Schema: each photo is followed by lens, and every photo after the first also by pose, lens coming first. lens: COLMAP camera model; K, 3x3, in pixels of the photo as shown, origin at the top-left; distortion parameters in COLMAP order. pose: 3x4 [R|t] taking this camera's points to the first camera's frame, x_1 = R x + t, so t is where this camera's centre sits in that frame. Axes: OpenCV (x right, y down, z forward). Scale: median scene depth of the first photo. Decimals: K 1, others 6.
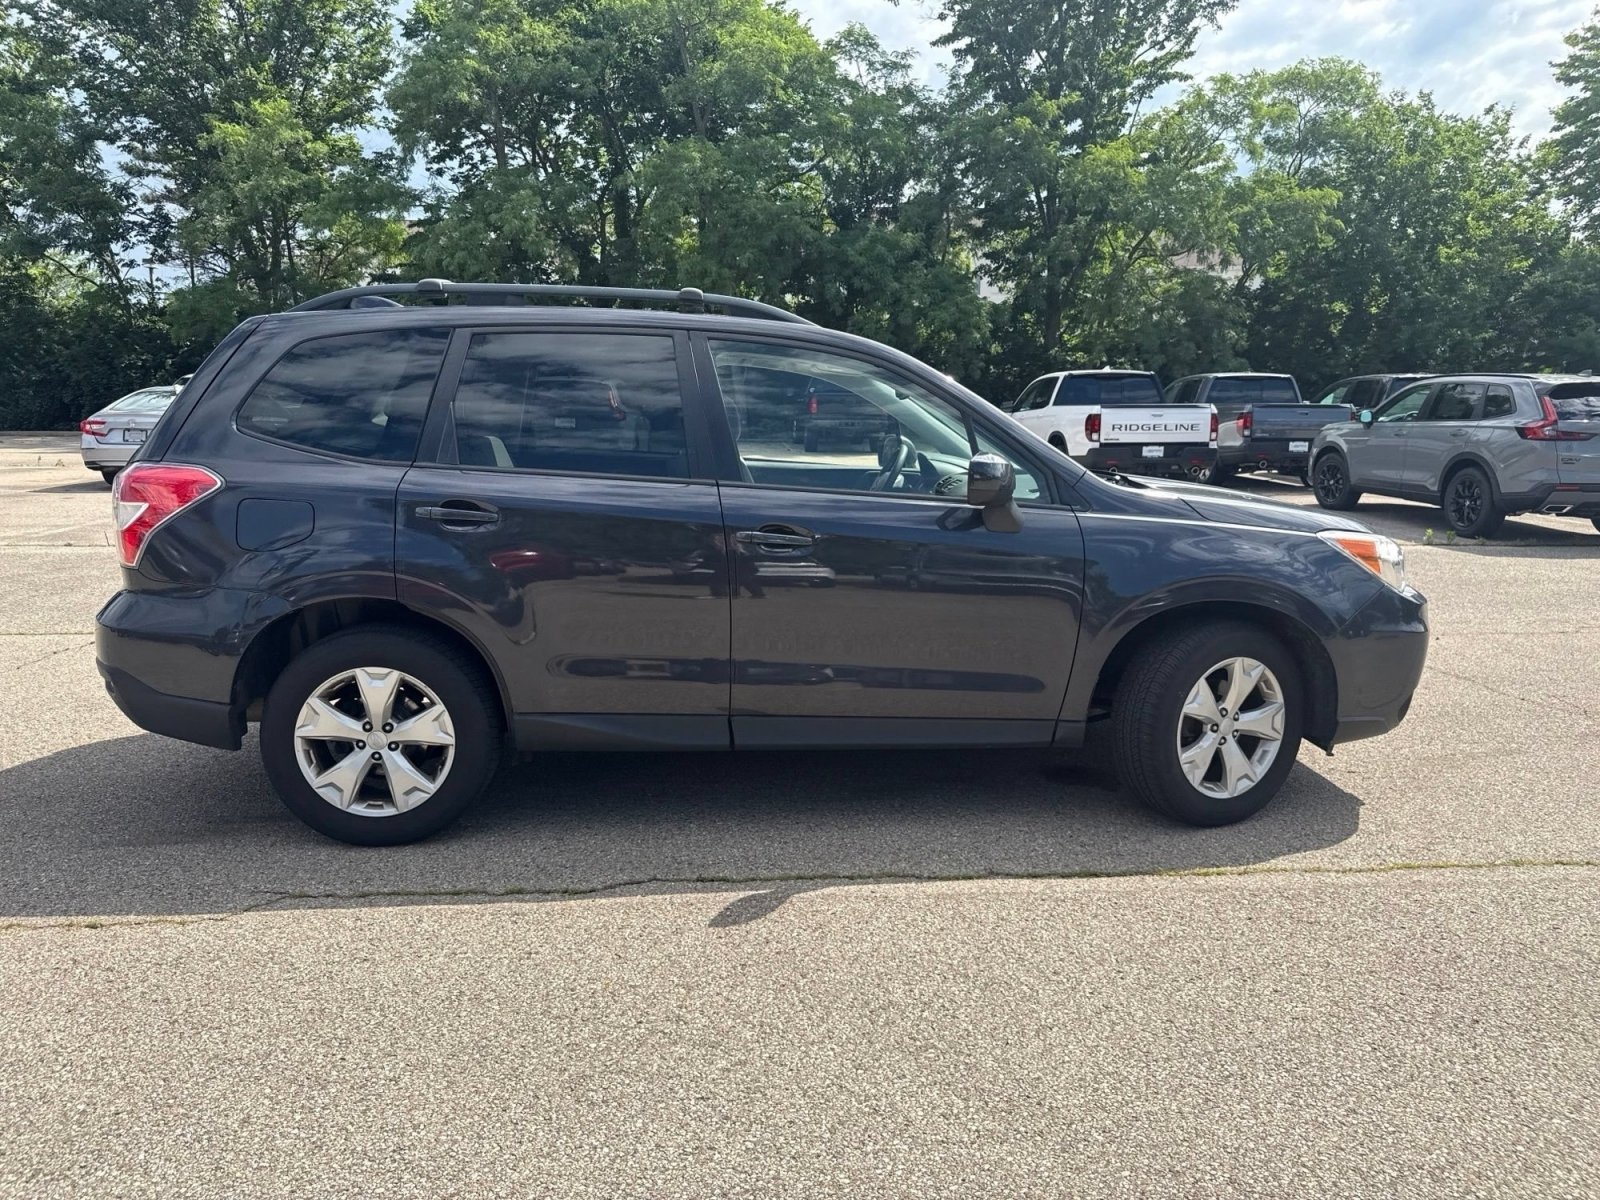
lens RADIAL K [[1125.8, 0, 806.2], [0, 1125.8, 591.0], [0, 0, 1]] dist [0.014765, -0.020953]
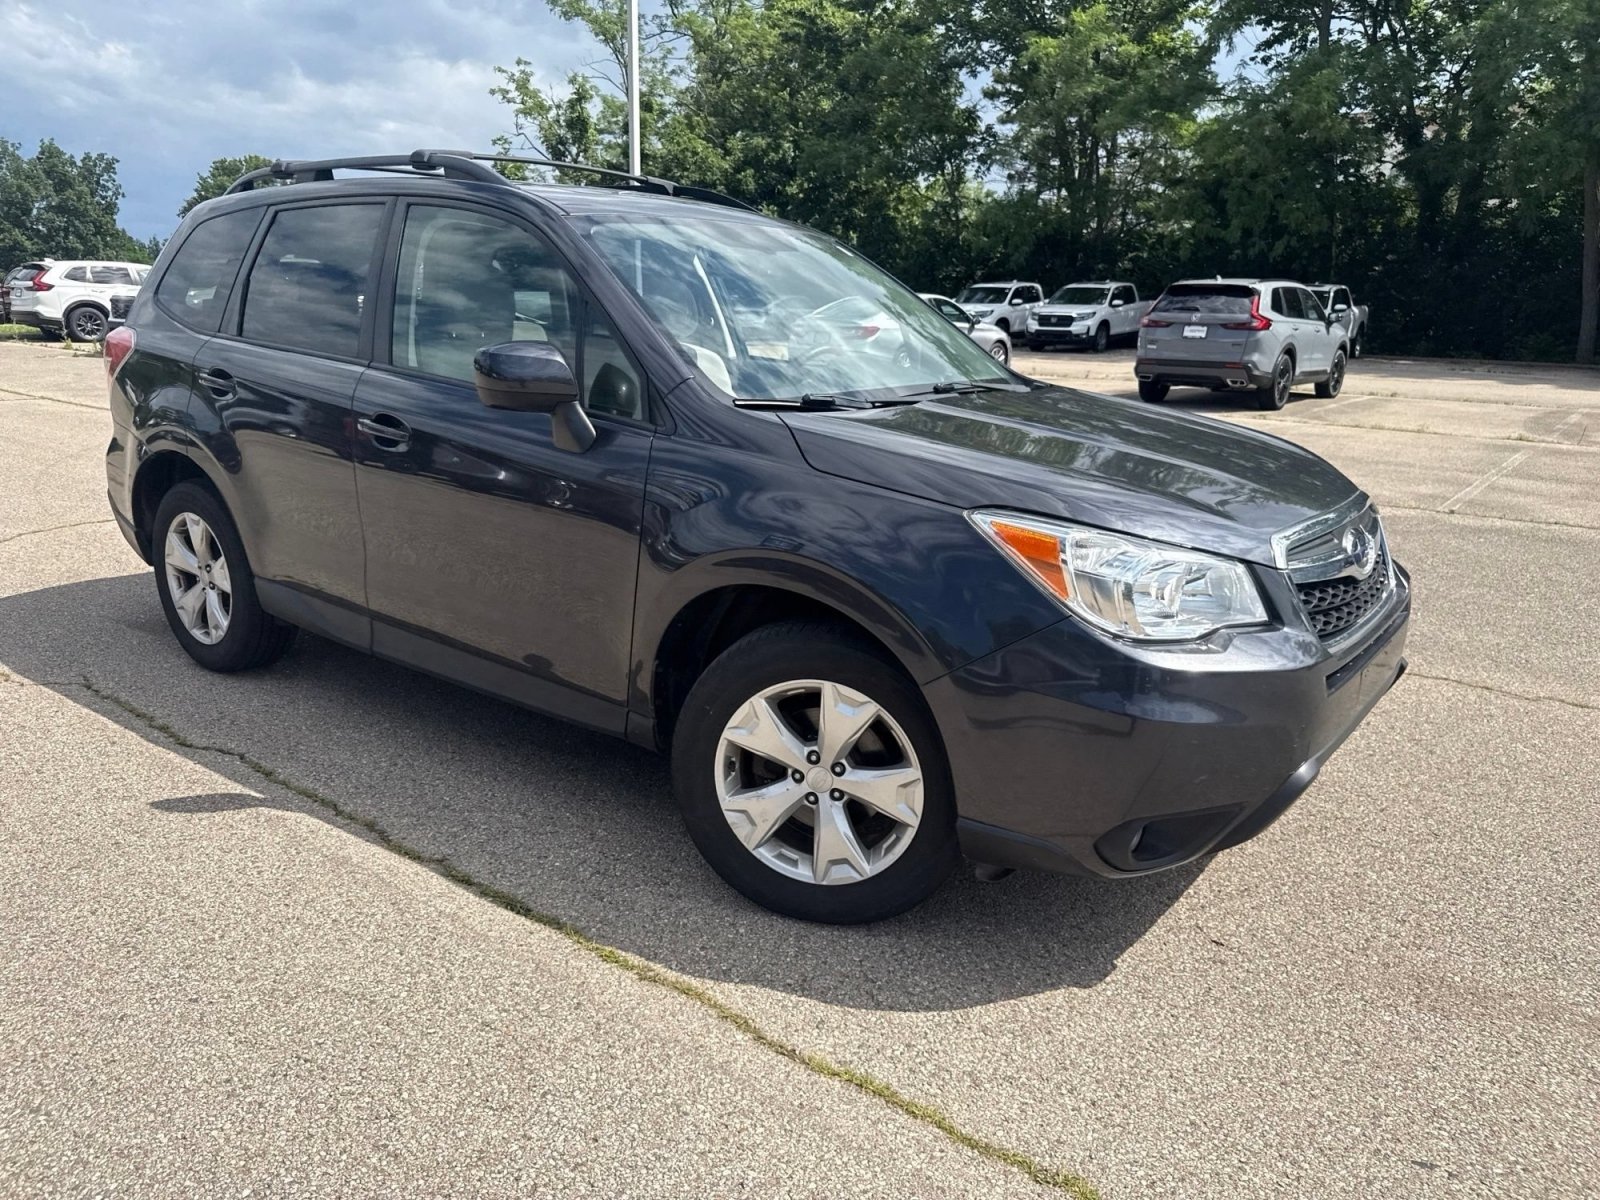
lens RADIAL K [[1125.8, 0, 807.4], [0, 1125.8, 607.2], [0, 0, 1]] dist [0.014765, -0.020953]
pose [[0.743542, 0.183918, -0.642899, 0.218931], [-0.127375, 0.982784, 0.133835, -0.018912], [0.656445, -0.017623, 0.754168, 0.141818]]
